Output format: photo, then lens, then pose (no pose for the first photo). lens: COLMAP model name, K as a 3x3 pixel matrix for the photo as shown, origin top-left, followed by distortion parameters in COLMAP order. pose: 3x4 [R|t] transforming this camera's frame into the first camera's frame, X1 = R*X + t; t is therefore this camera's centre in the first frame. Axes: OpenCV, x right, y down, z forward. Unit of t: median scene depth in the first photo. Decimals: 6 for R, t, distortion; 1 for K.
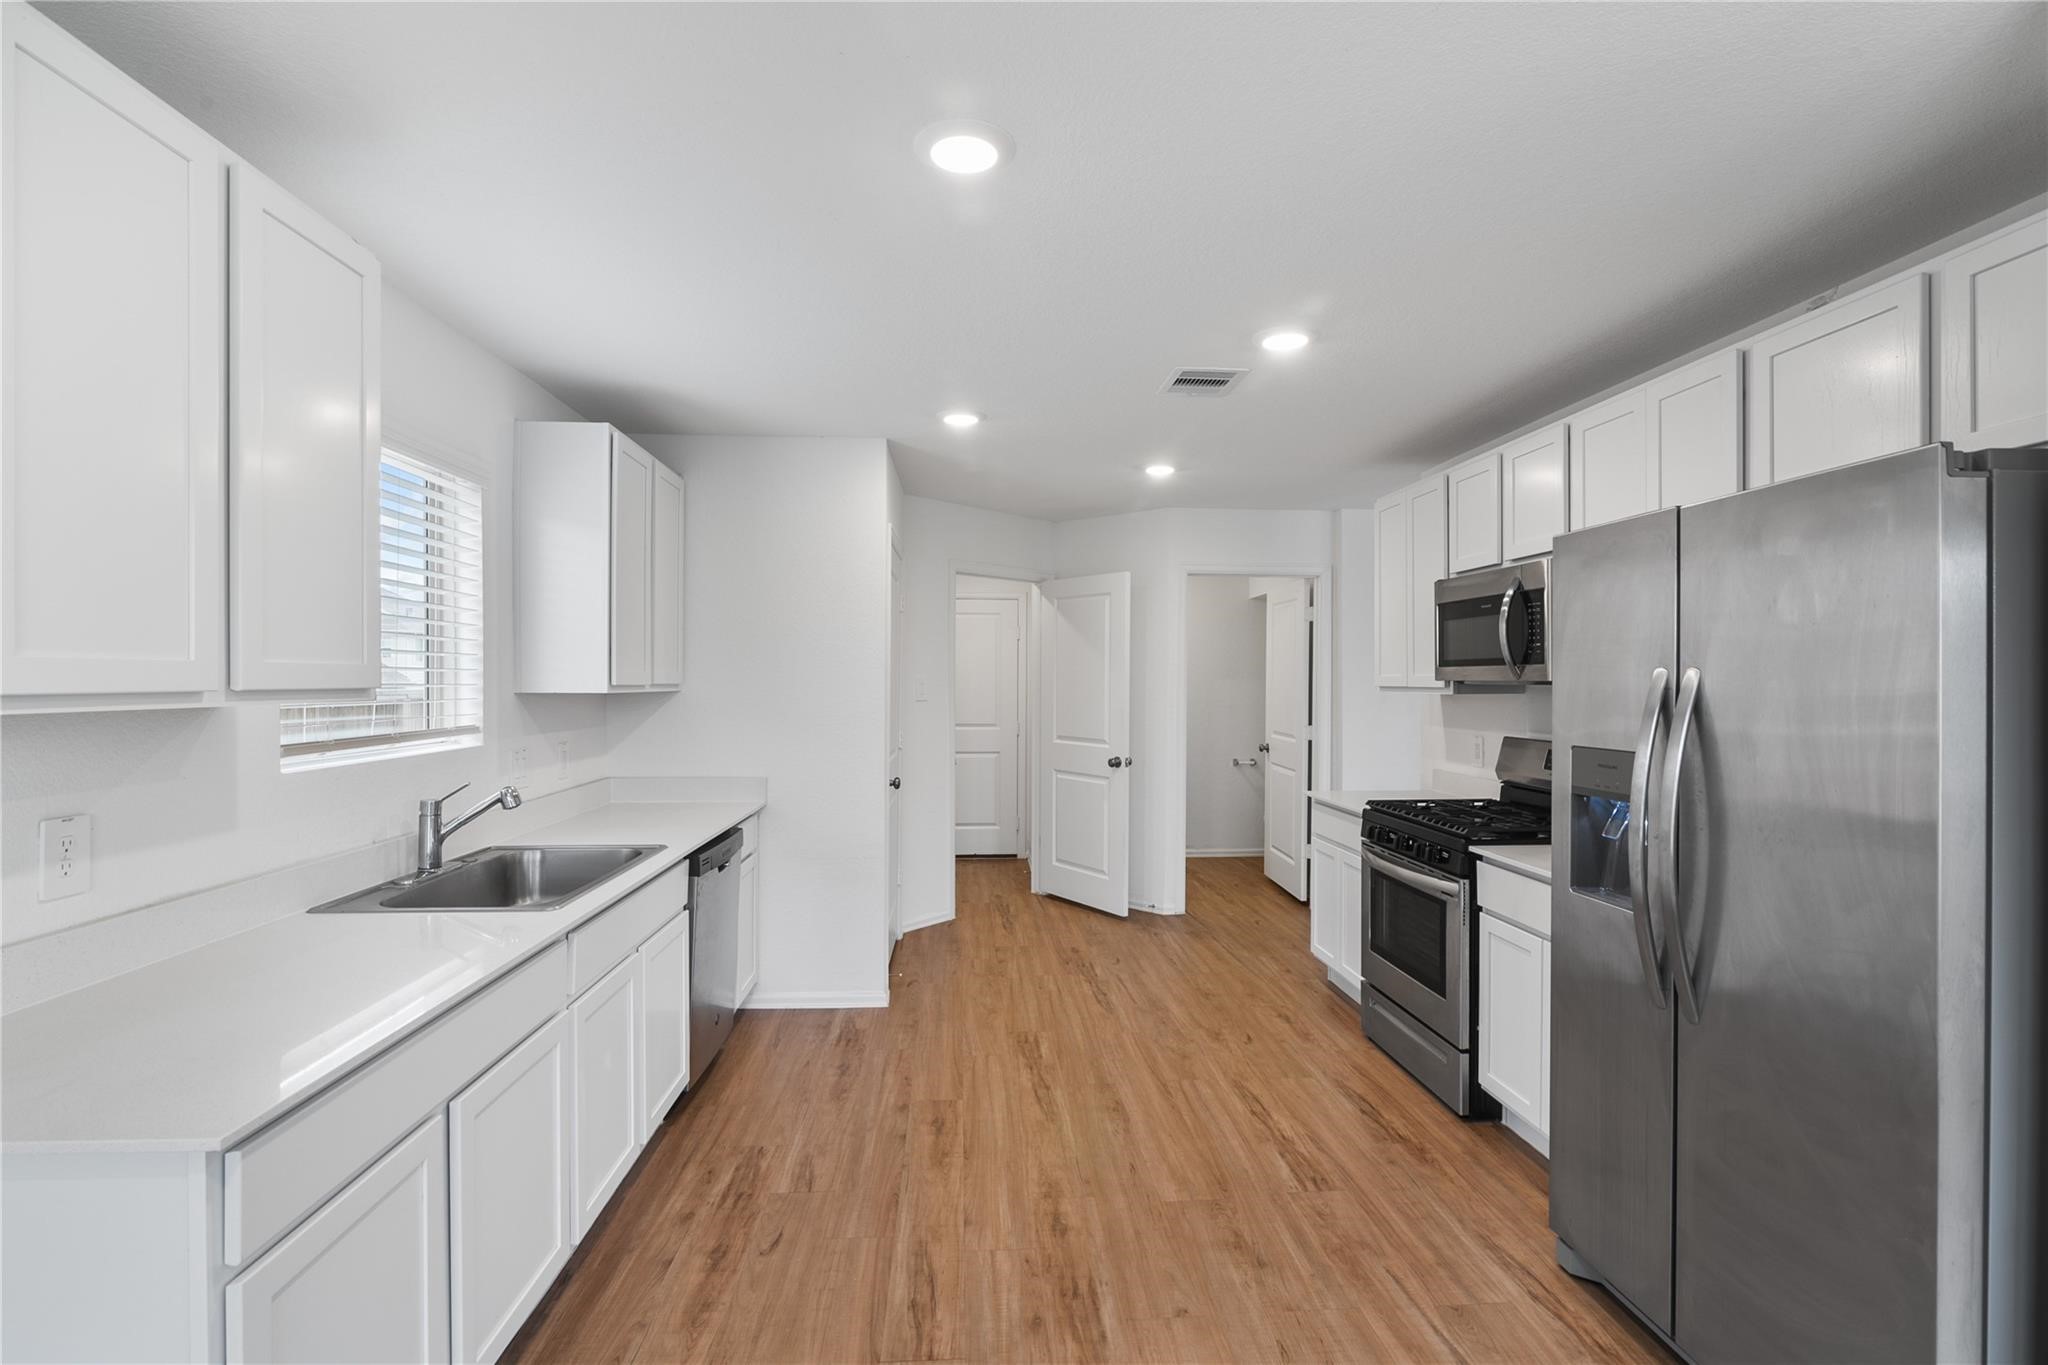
lens RADIAL K [[943.3, 0, 1024.0], [0, 943.3, 682.5], [0, 0, 1]] dist [-0.010662, -0.000132]
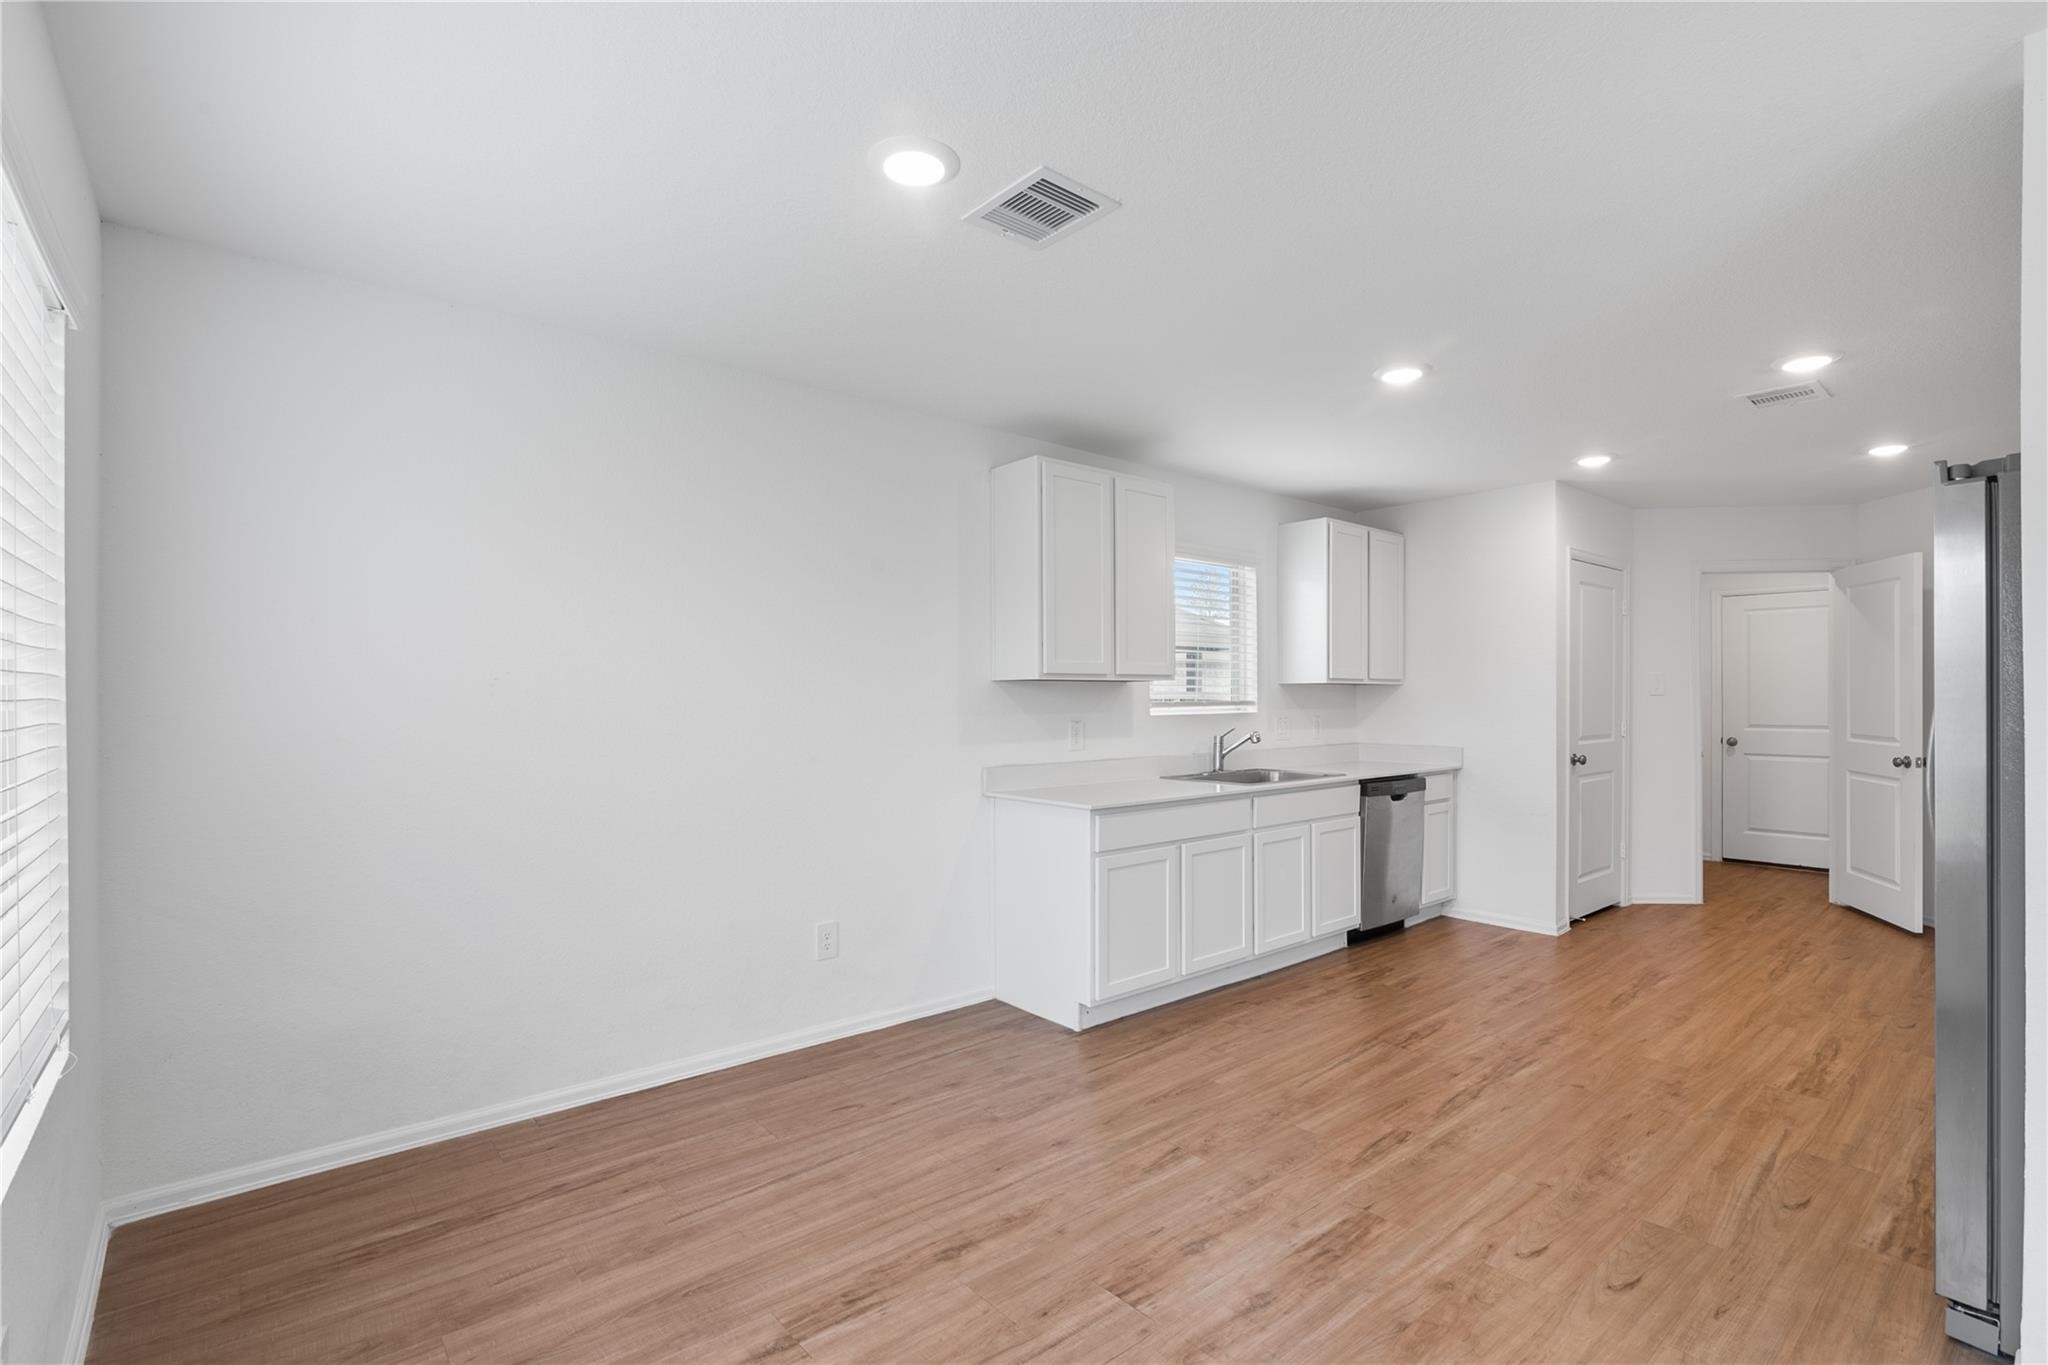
lens RADIAL K [[936.9, 0, 1024.0], [0, 936.9, 682.5], [0, 0, 1]] dist [-0.011883, 0.000057]
pose [[0.593241, -0.015915, -0.804867, 0.572447], [0.002094, 0.999832, -0.018227, 0.040448], [0.805022, 0.009128, 0.593175, -0.395839]]
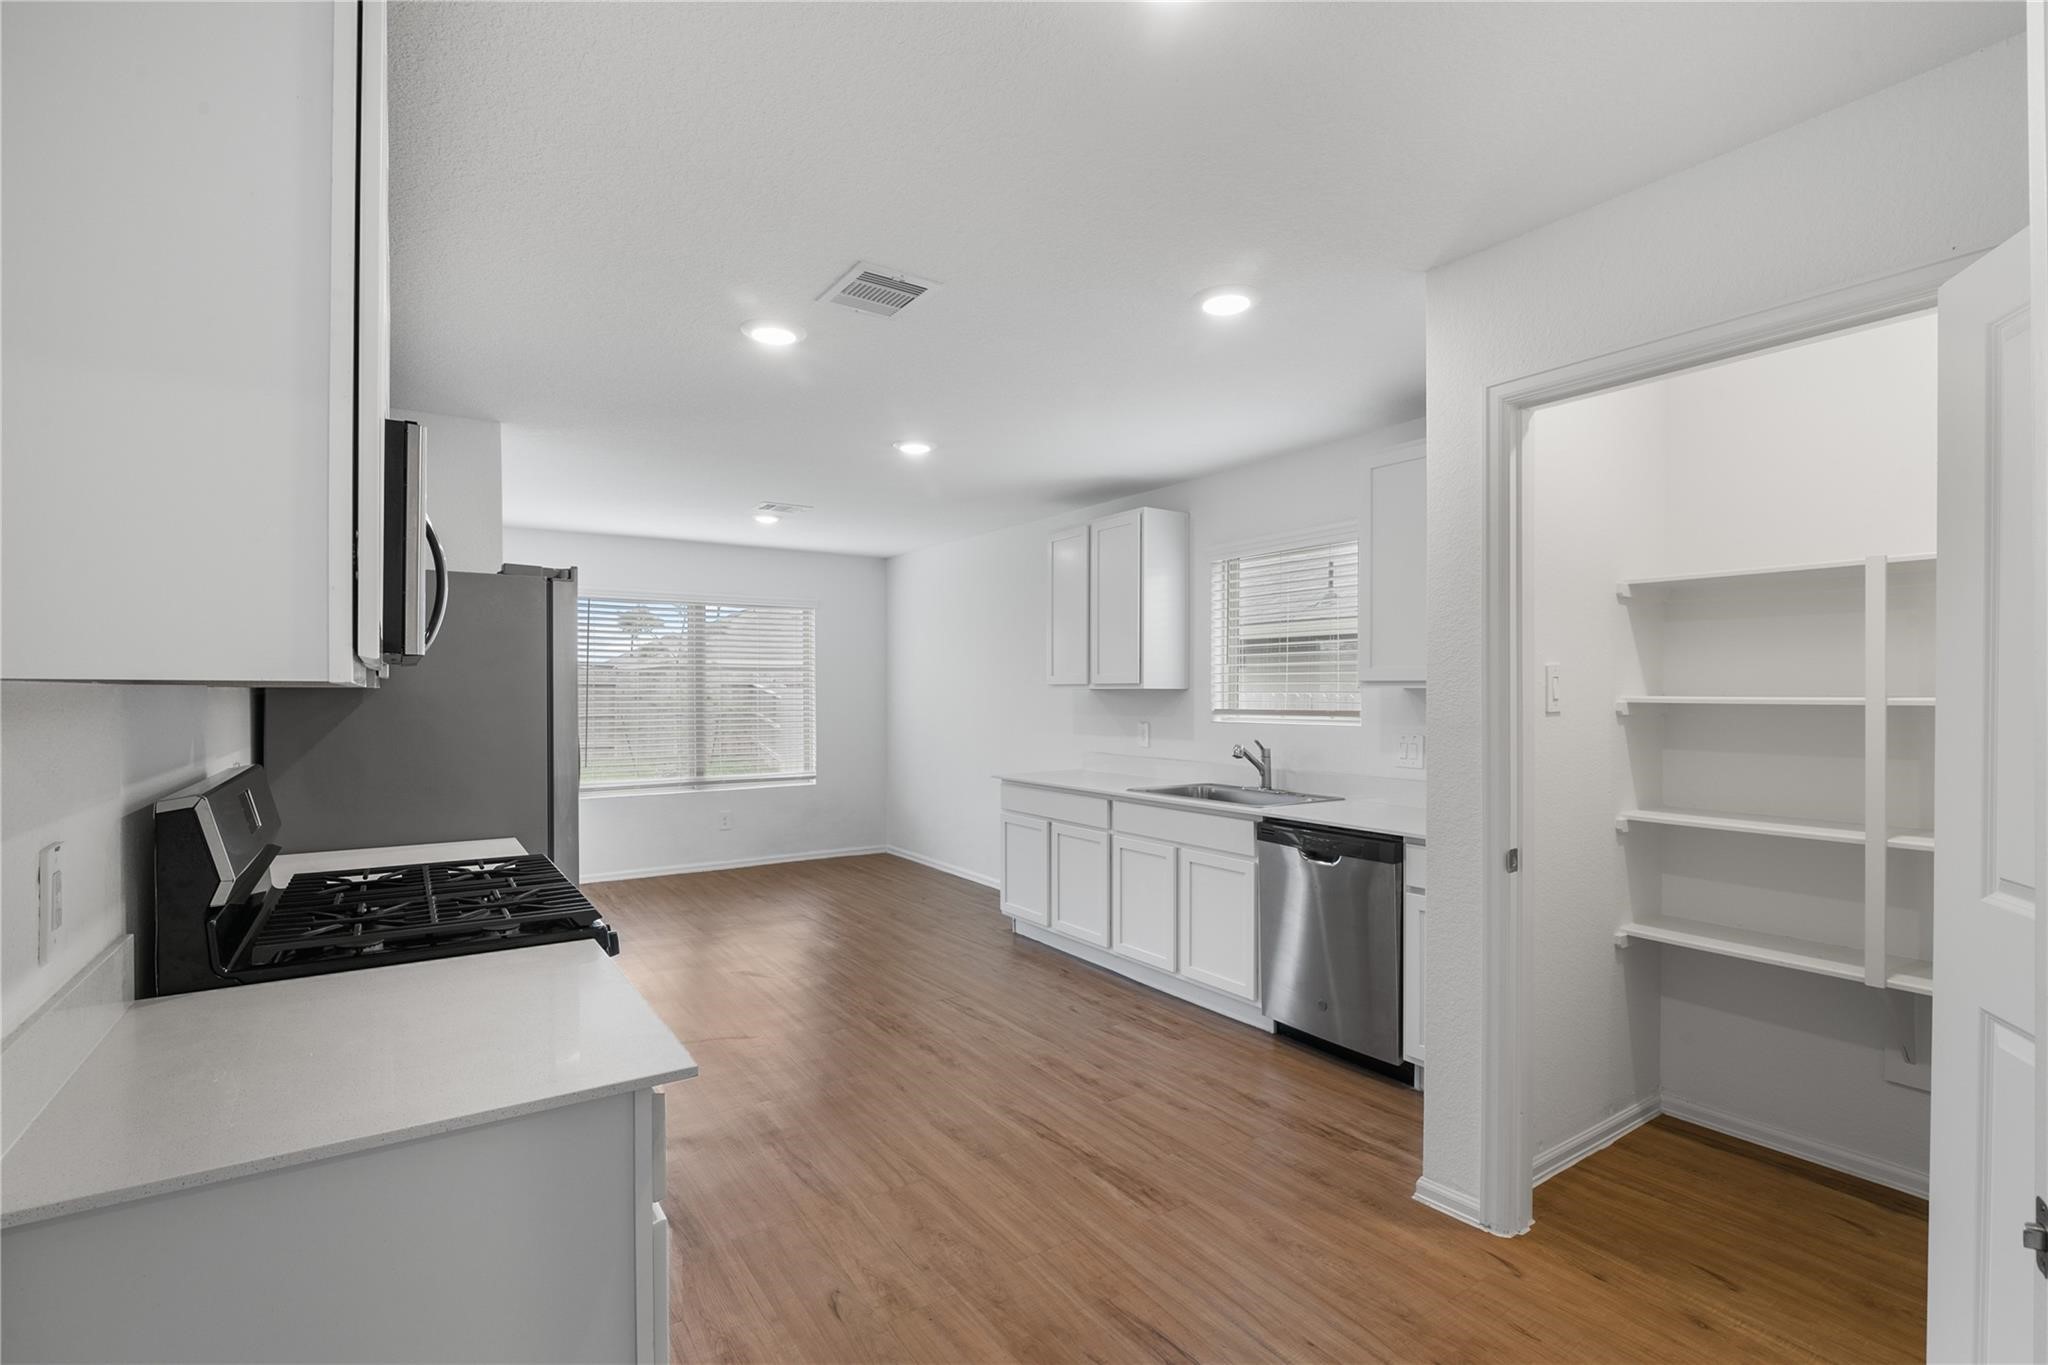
lens RADIAL K [[943.3, 0, 1024.0], [0, 943.3, 682.5], [0, 0, 1]] dist [-0.010662, -0.000132]
pose [[-0.865386, -0.005340, -0.501078, 0.509949], [-0.001598, 0.999968, -0.007897, 0.015070], [0.501104, -0.006033, -0.865366, 1.857199]]
